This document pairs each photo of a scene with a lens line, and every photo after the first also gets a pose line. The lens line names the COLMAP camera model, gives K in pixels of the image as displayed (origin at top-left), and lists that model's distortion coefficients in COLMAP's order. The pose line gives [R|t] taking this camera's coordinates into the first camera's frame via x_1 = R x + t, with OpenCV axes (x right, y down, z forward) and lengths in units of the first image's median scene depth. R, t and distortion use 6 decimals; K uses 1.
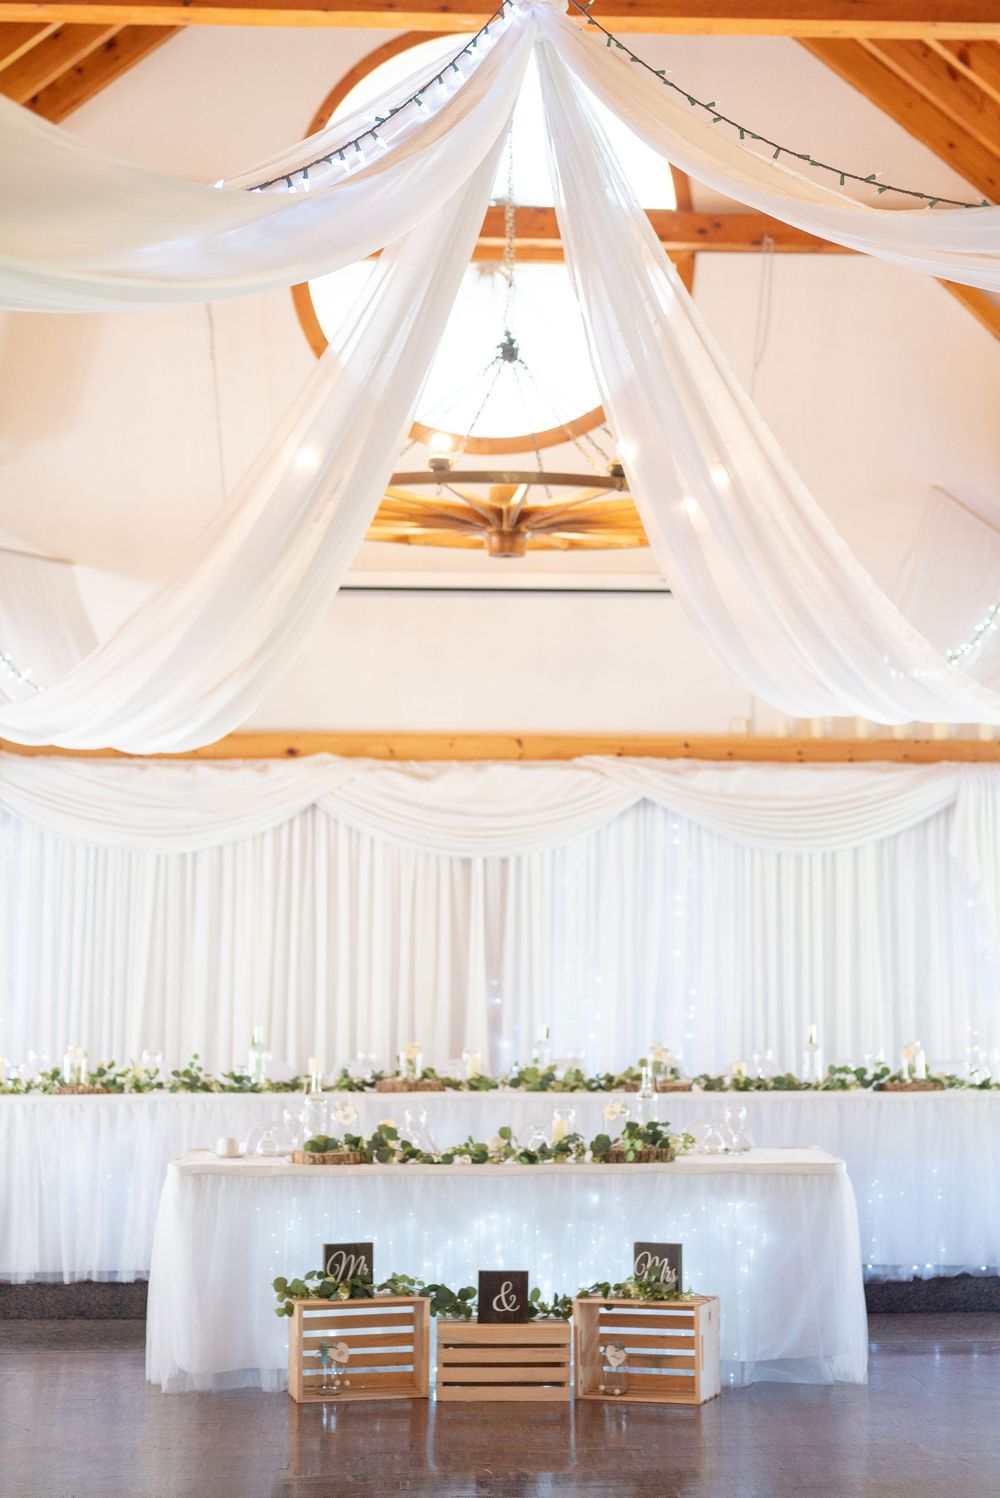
lens RADIAL K [[2108.8, 0, 501.5], [0, 2108.8, 656.8], [0, 0, 1]] dist [-0.004137, -0.001854]
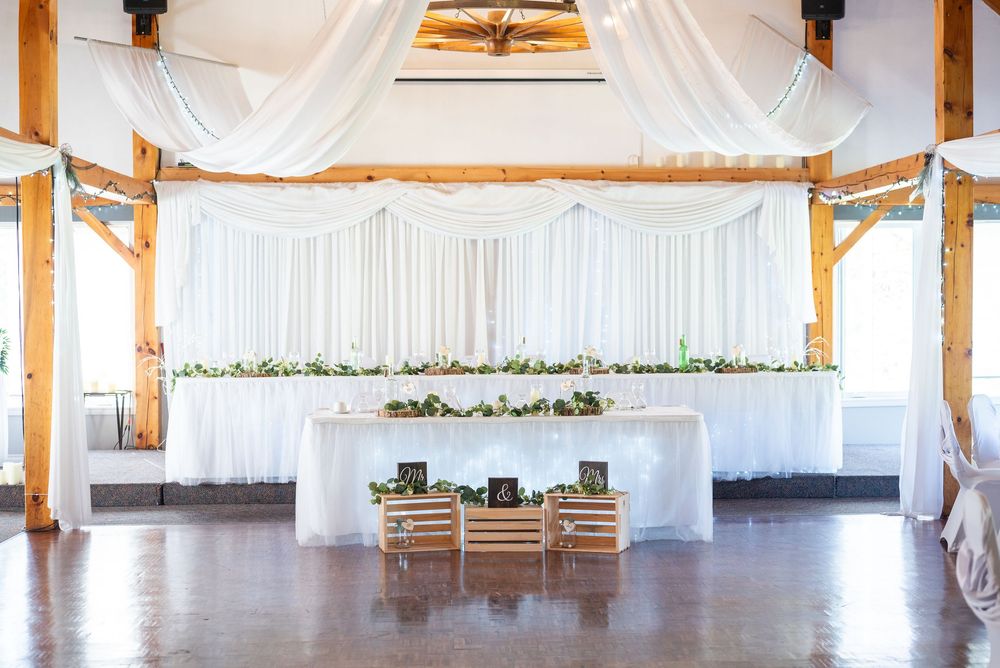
lens RADIAL K [[1407.7, 0, 483.1], [0, 1407.7, 334.9], [0, 0, 1]] dist [-0.004137, -0.001854]
pose [[0.999598, -0.005543, -0.027811, 0.019604], [0.010210, 0.985289, 0.170592, -0.019944], [0.026457, -0.170807, 0.984949, -0.118429]]
